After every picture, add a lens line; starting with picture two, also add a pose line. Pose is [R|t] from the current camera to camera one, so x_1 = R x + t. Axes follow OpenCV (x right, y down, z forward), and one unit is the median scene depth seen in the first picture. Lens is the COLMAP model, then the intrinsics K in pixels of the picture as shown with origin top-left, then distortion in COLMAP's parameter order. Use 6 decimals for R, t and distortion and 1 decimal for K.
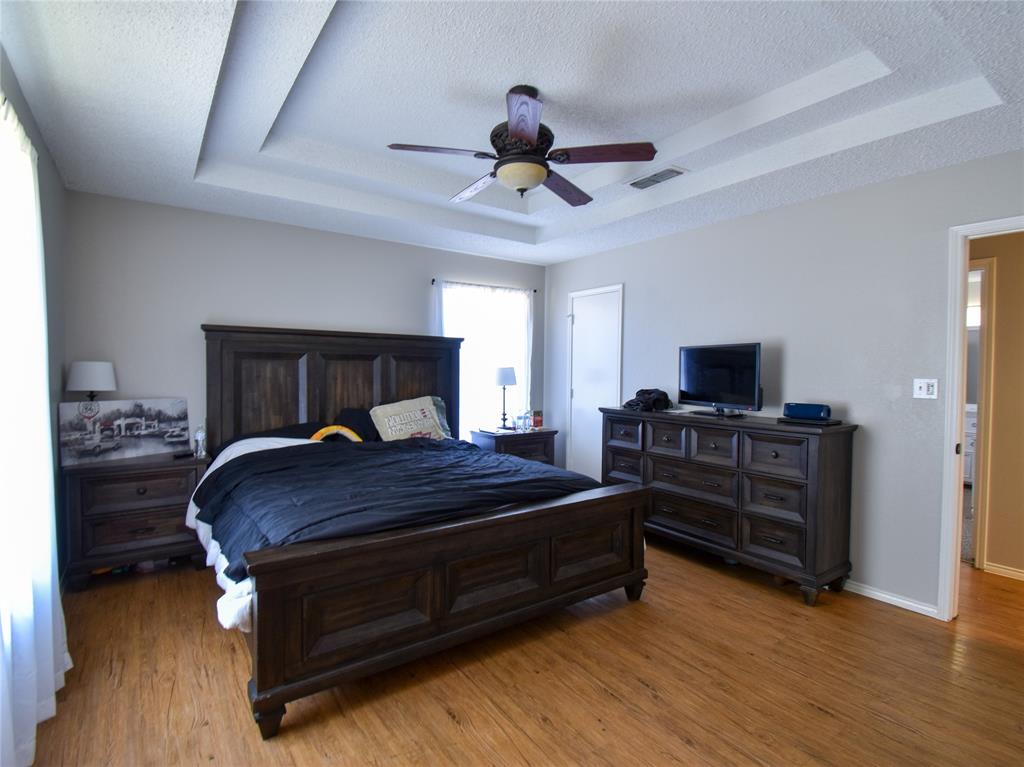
lens RADIAL K [[508.9, 0, 512.7], [0, 508.9, 381.8], [0, 0, 1]] dist [0.024649, -0.030695]
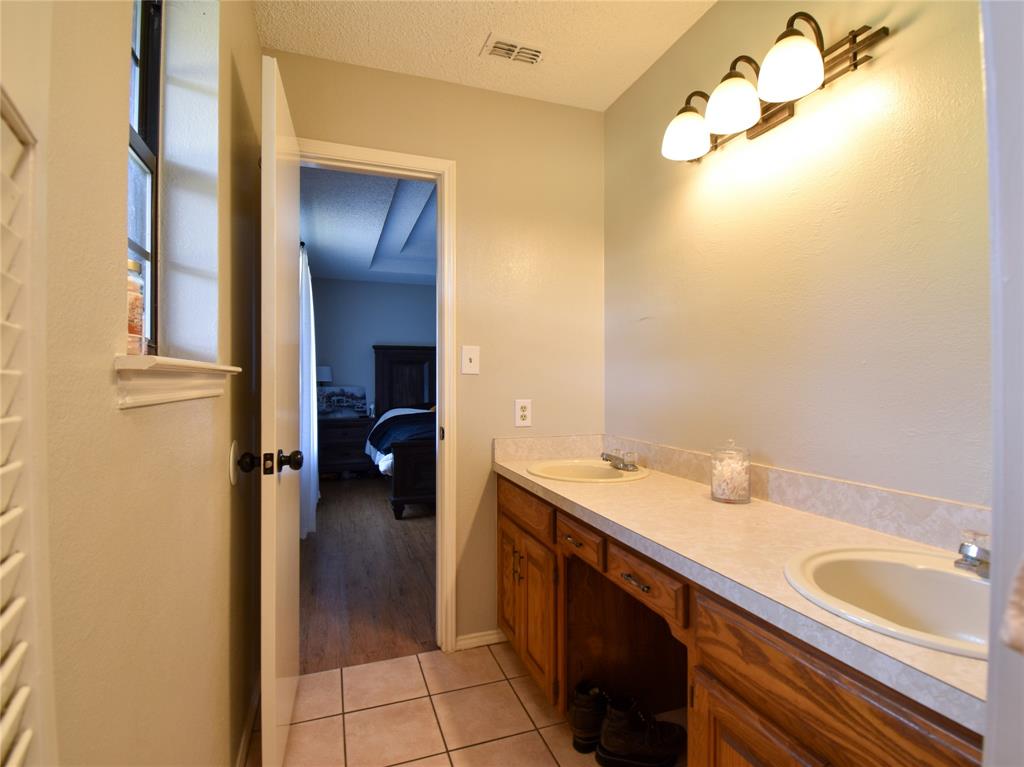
lens RADIAL K [[508.9, 0, 512.7], [0, 508.9, 381.8], [0, 0, 1]] dist [0.024649, -0.030695]
pose [[0.962260, -0.007277, -0.272035, 0.375780], [0.001289, 0.999753, -0.022181, 0.059857], [0.272129, 0.020994, 0.962032, -0.629998]]
